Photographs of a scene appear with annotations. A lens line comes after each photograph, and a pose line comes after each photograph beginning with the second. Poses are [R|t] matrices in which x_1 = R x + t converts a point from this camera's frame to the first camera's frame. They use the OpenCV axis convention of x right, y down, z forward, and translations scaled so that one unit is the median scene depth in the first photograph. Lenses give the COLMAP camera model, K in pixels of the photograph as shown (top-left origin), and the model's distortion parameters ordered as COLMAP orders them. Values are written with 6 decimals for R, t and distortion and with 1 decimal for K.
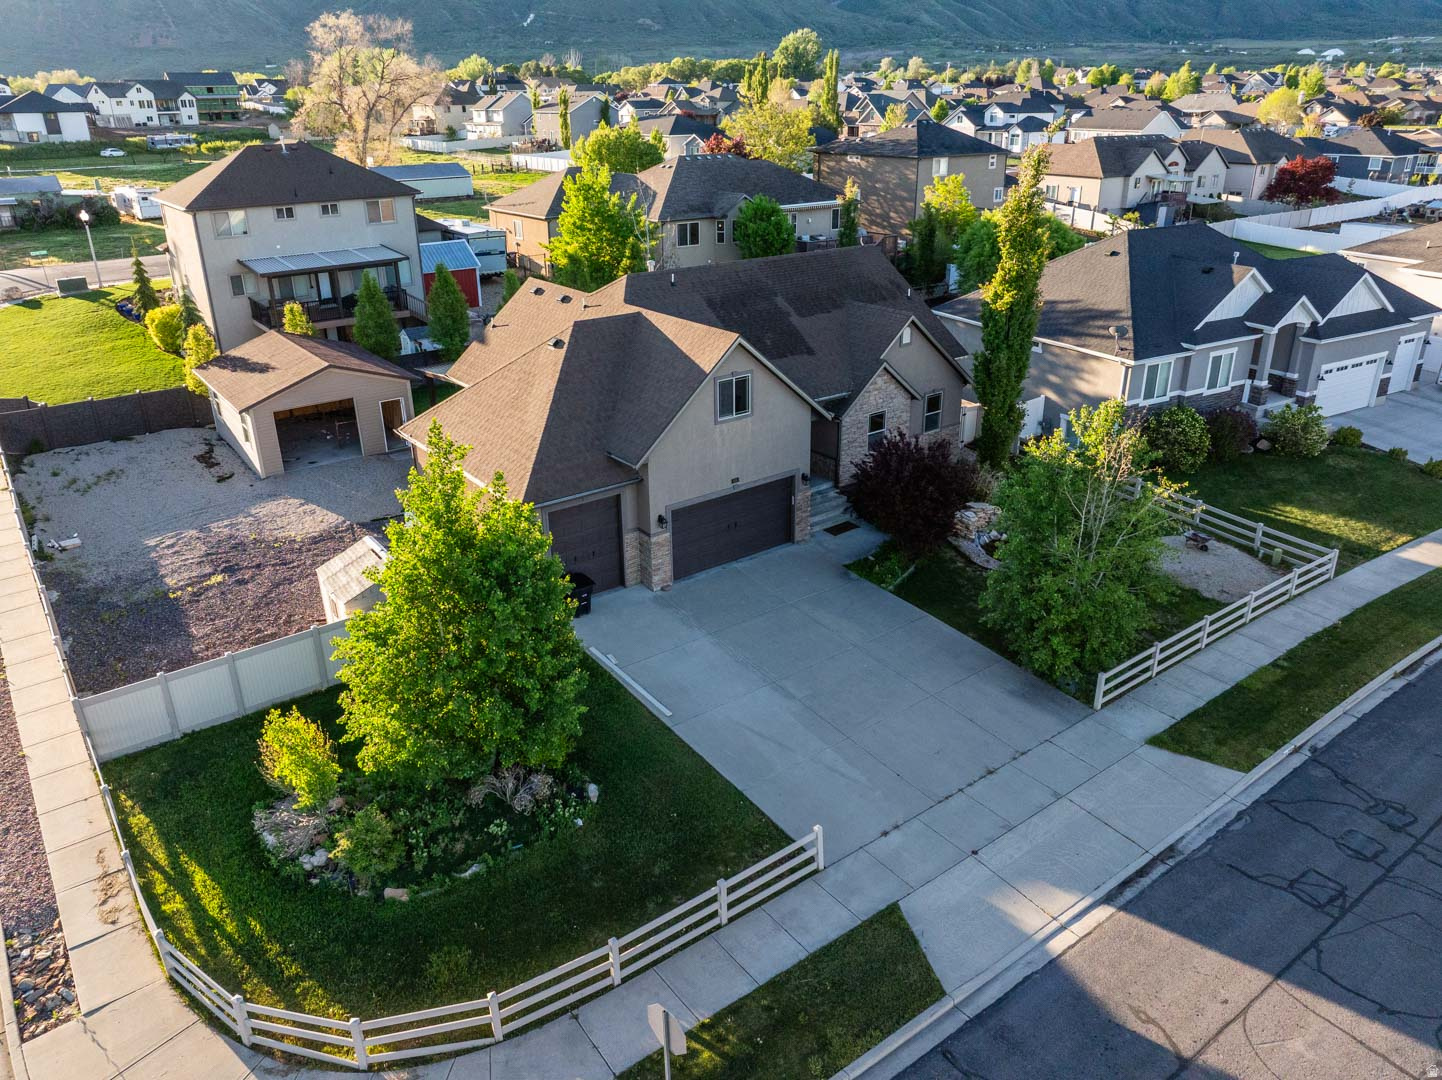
lens RADIAL K [[1023.9, 0, 724.4], [0, 1023.9, 527.5], [0, 0, 1]] dist [-0.038803, 0.002479]
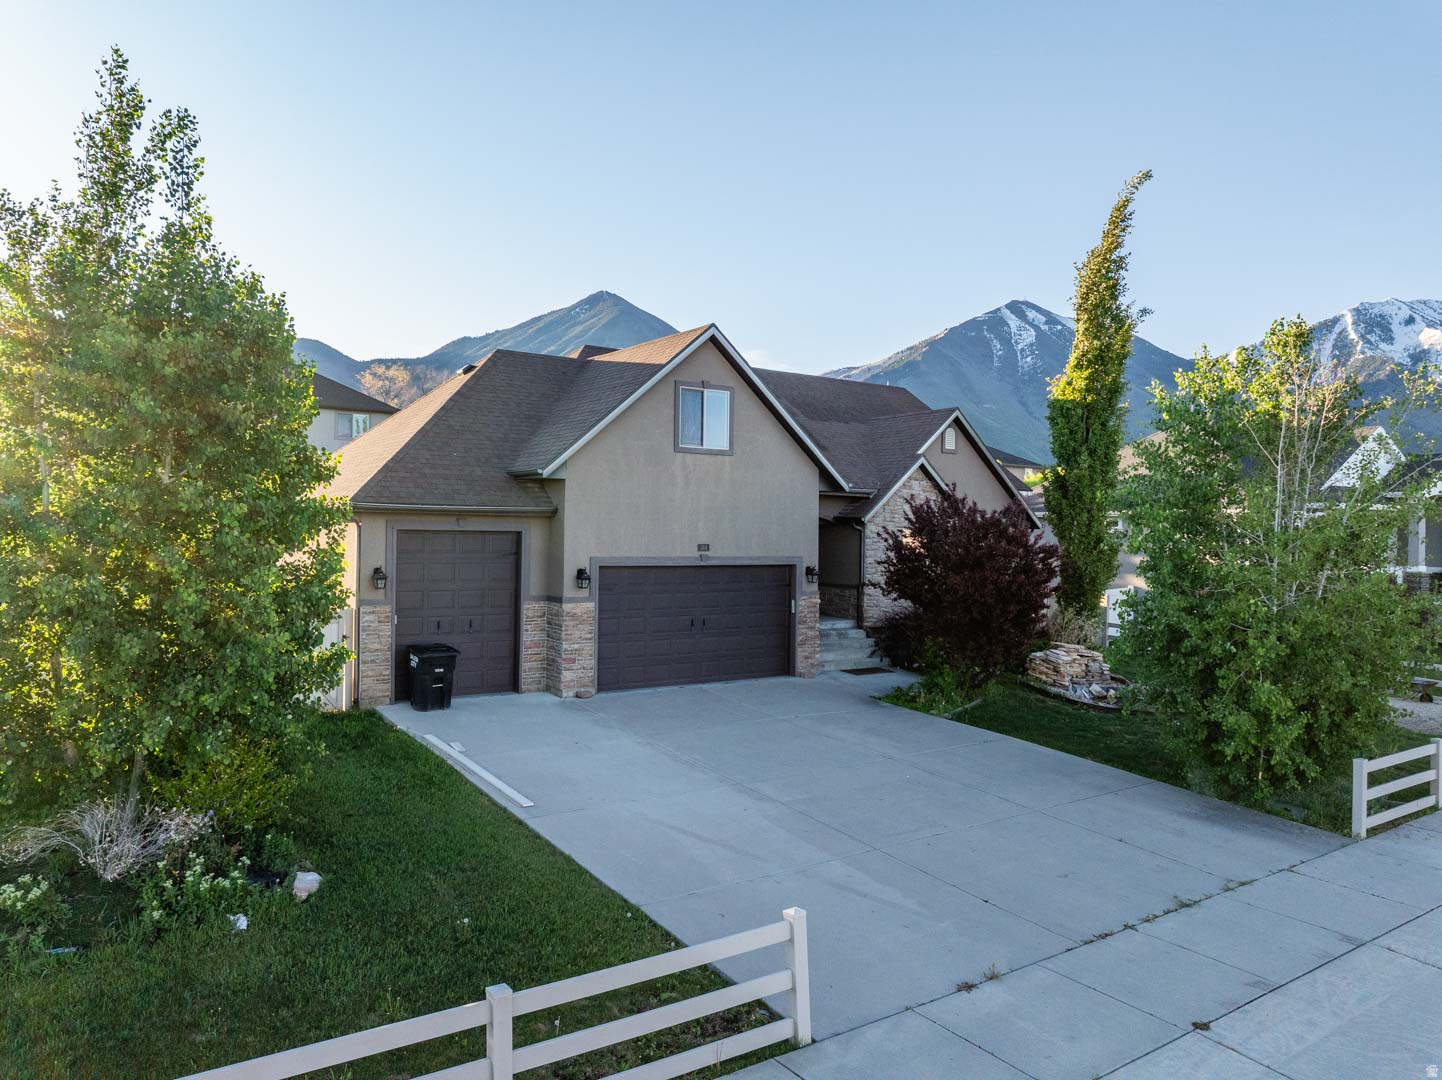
lens RADIAL K [[1023.9, 0, 724.4], [0, 1023.9, 527.5], [0, 0, 1]] dist [-0.038803, 0.002479]
pose [[0.998955, 0.022963, -0.039523, 0.052095], [-0.036756, 0.917554, -0.395908, 0.212895], [0.027173, 0.396947, 0.917439, 0.397038]]
